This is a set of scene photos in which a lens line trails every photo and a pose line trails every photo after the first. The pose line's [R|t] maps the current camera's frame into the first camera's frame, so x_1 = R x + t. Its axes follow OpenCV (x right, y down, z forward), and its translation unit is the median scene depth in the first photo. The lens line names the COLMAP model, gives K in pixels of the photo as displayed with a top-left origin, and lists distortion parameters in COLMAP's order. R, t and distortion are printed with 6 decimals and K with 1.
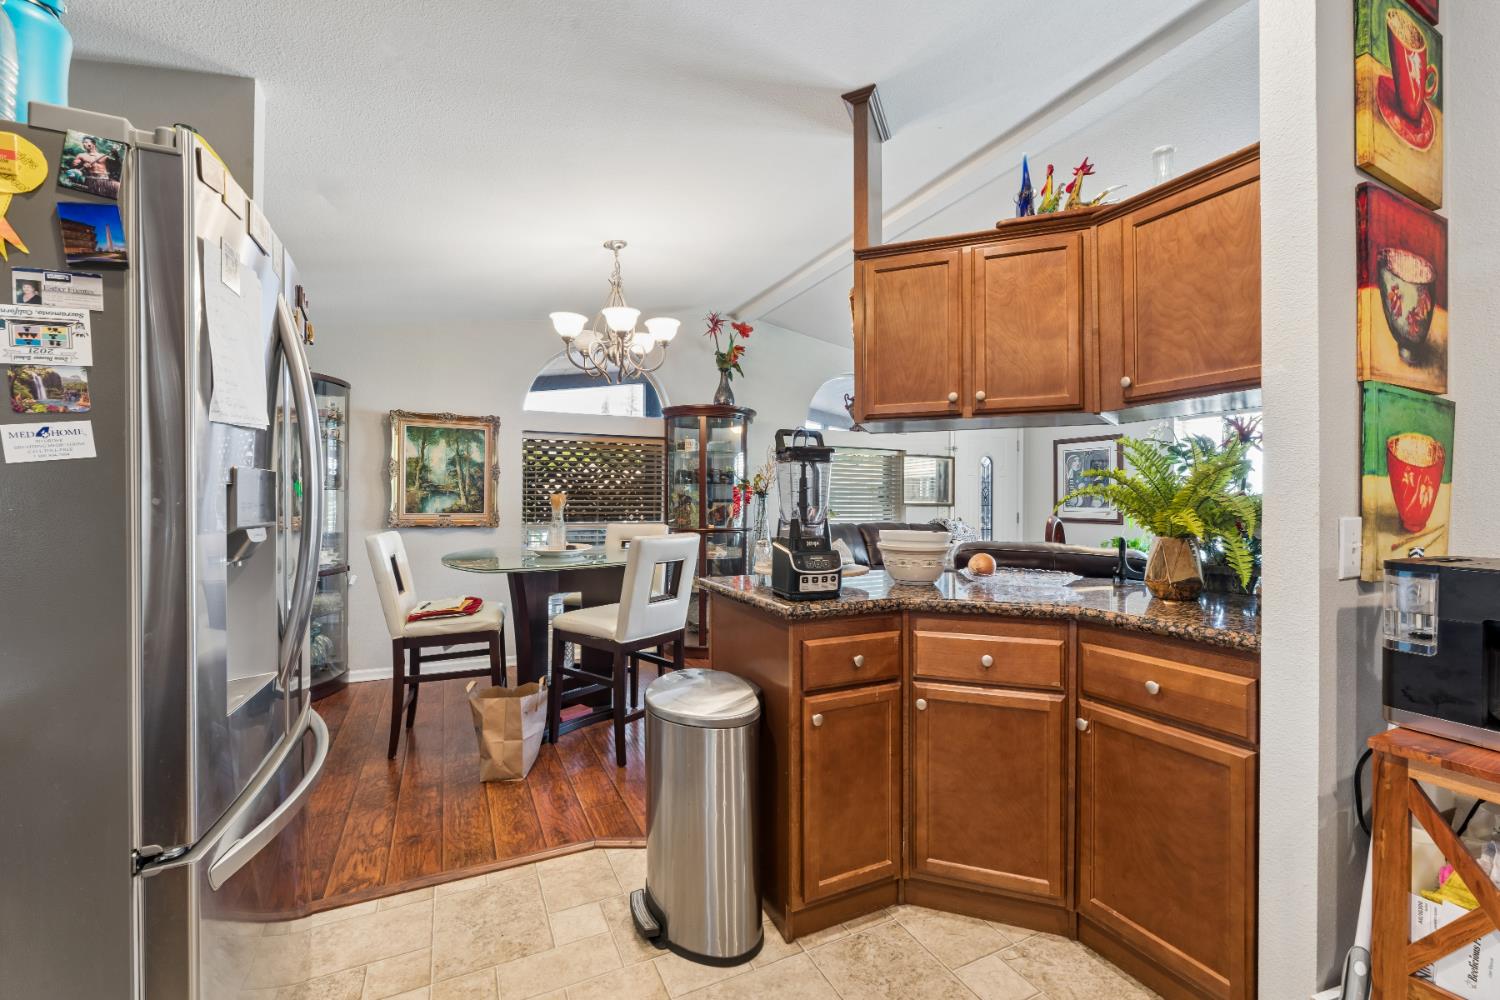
lens RADIAL K [[625.3, 0, 735.8], [0, 625.3, 497.6], [0, 0, 1]] dist [-0.002115, -0.000154]
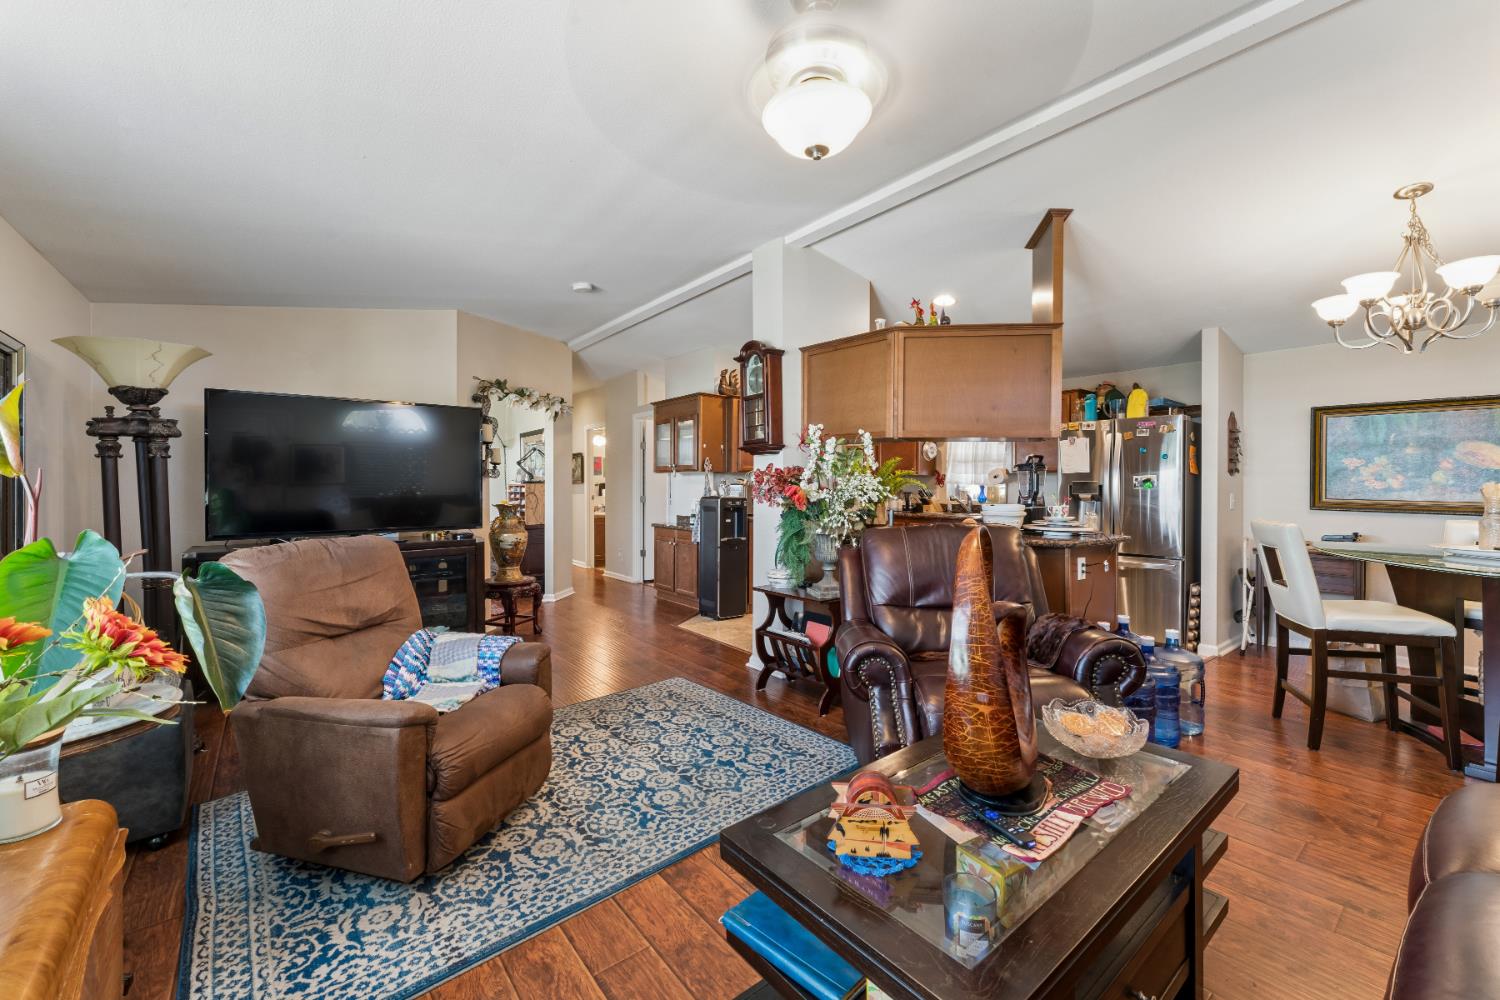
lens RADIAL K [[605.4, 0, 749.2], [0, 605.4, 484.7], [0, 0, 1]] dist [-0.001811, -0.000093]
pose [[-0.973762, -0.008017, -0.227427, 0.667424], [-0.006660, 0.999955, -0.006734, 0.006359], [0.227471, -0.005043, -0.973772, 1.216948]]
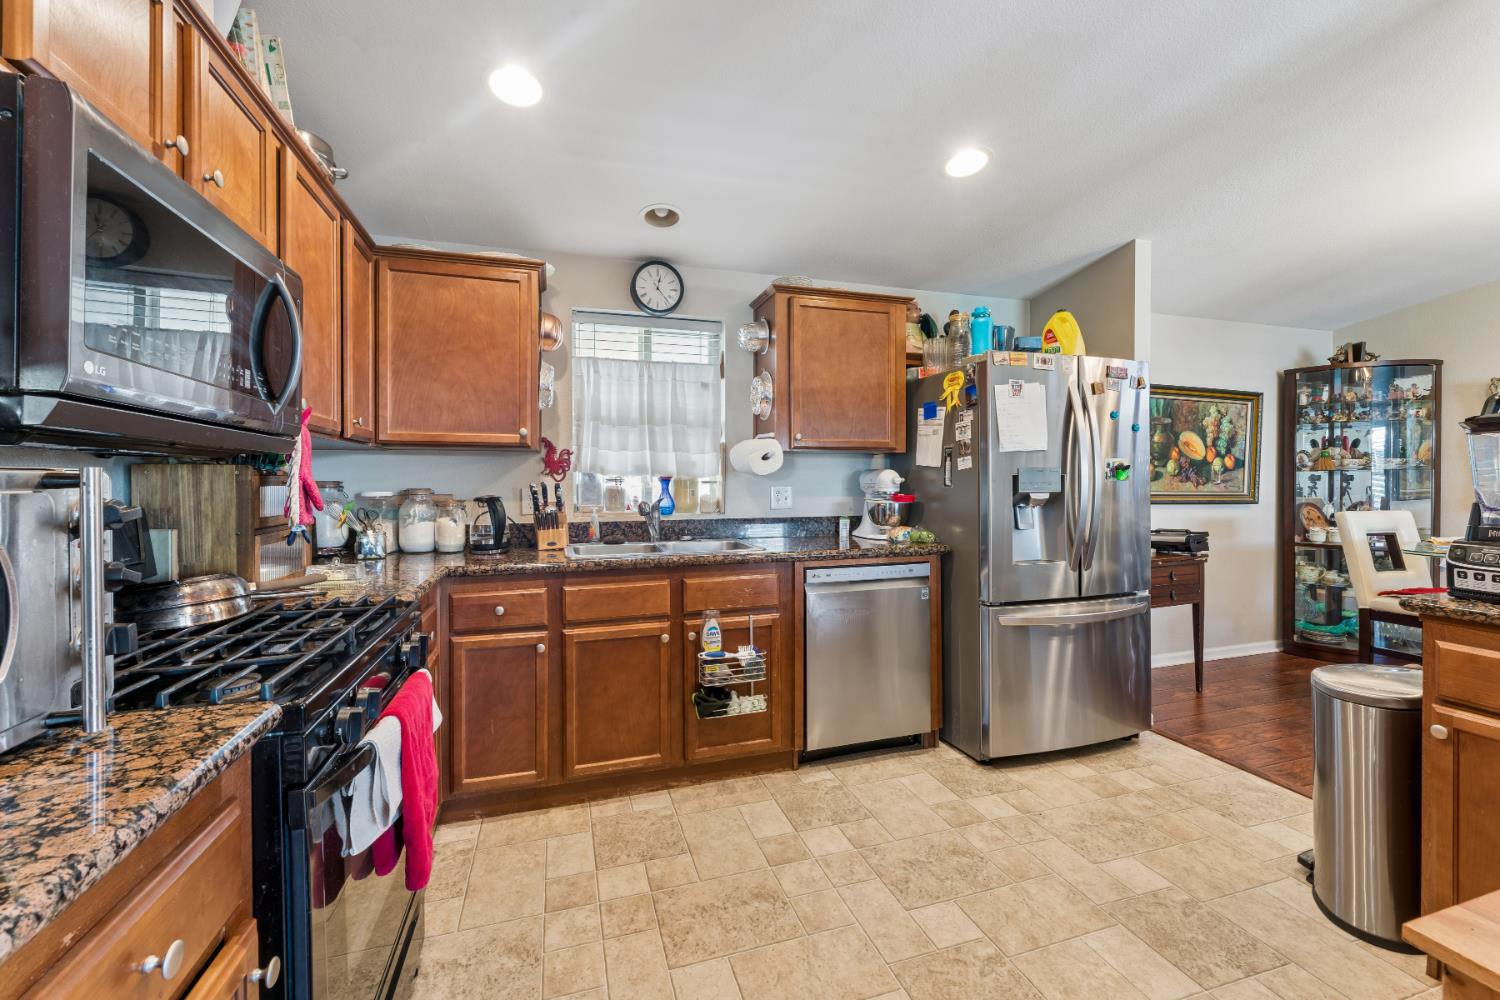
lens RADIAL K [[605.4, 0, 750.4], [0, 605.4, 480.2], [0, 0, 1]] dist [-0.001811, -0.000093]
pose [[-0.134757, -0.000553, -0.990879, 0.422565], [0.006314, 0.999979, -0.001417, -0.000371], [0.990859, -0.006447, -0.134750, 0.062301]]
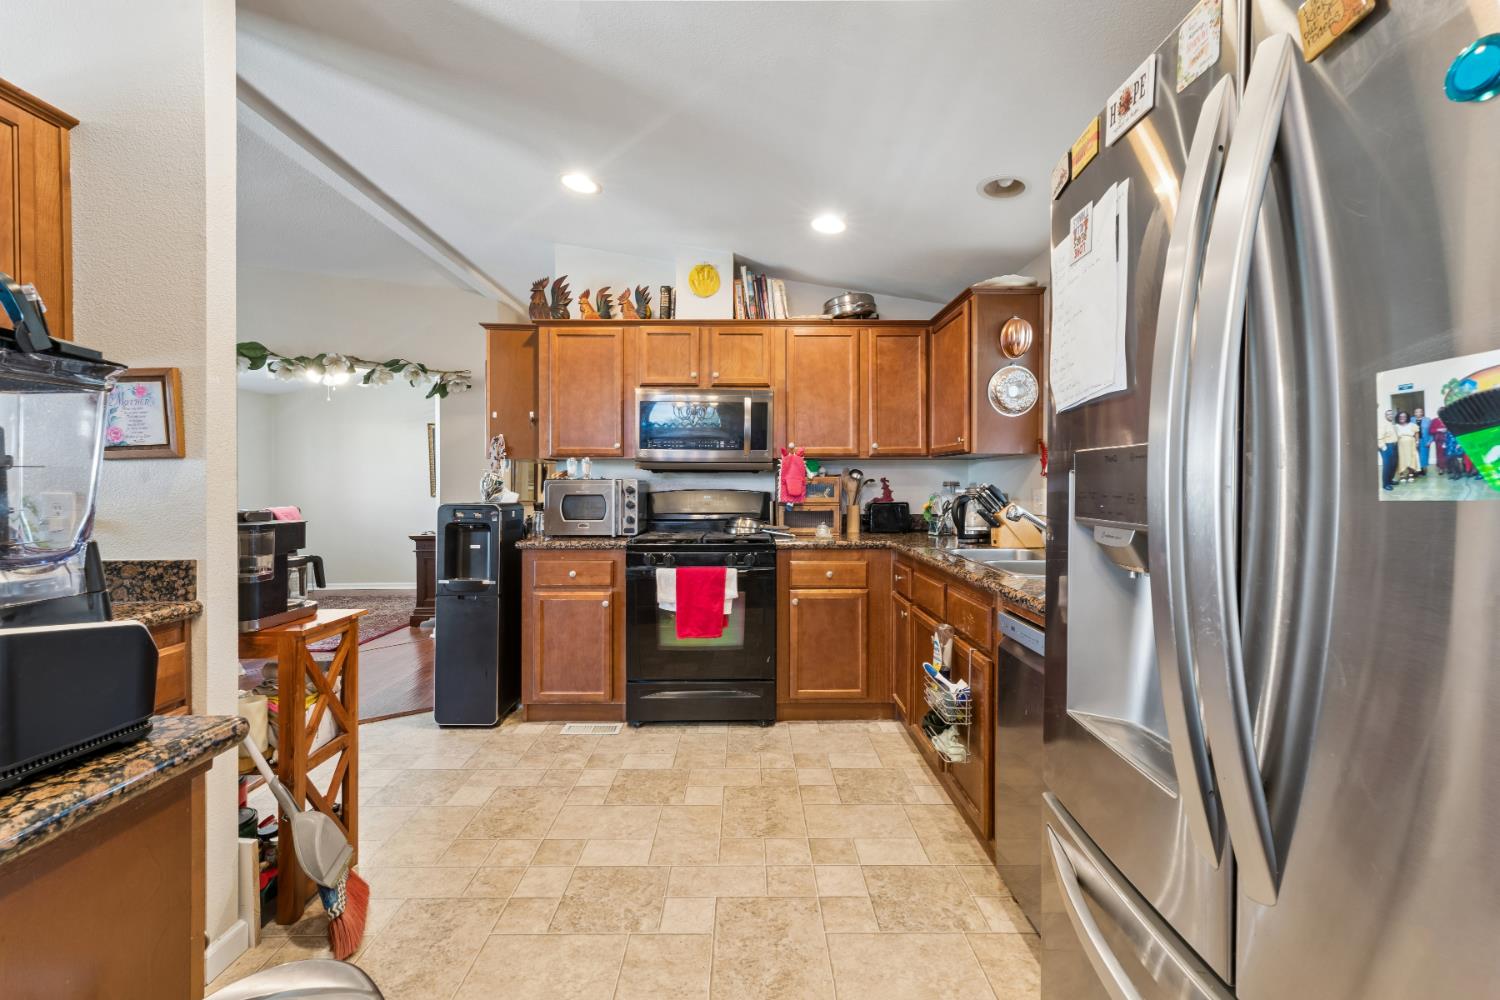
lens RADIAL K [[625.3, 0, 753.9], [0, 625.3, 492.8], [0, 0, 1]] dist [-0.002115, -0.000154]
pose [[-0.906653, -0.008203, 0.421797, -0.181858], [-0.004096, 0.999935, 0.010641, 0.000600], [-0.421857, 0.007920, -0.906628, 0.480857]]
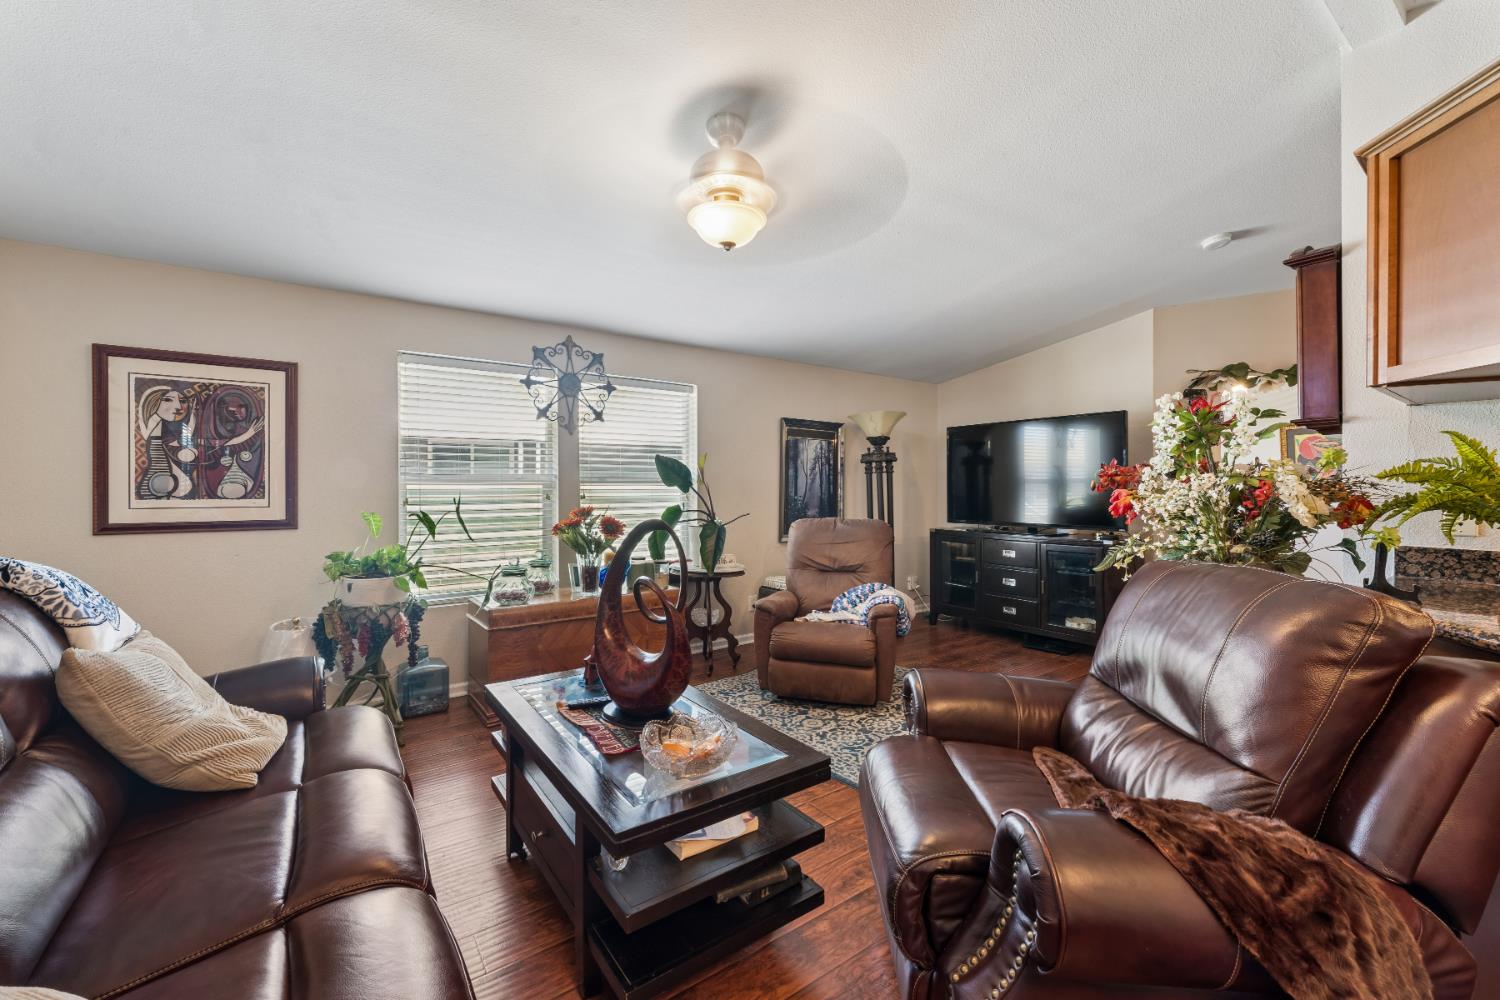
lens RADIAL K [[605.4, 0, 748.5], [0, 605.4, 491.5], [0, 0, 1]] dist [-0.001811, -0.000093]
pose [[-0.177844, -0.014116, 0.983957, 0.024800], [-0.007881, 0.999885, 0.012920, 0.001113], [-0.984027, -0.005457, -0.177935, 0.930950]]
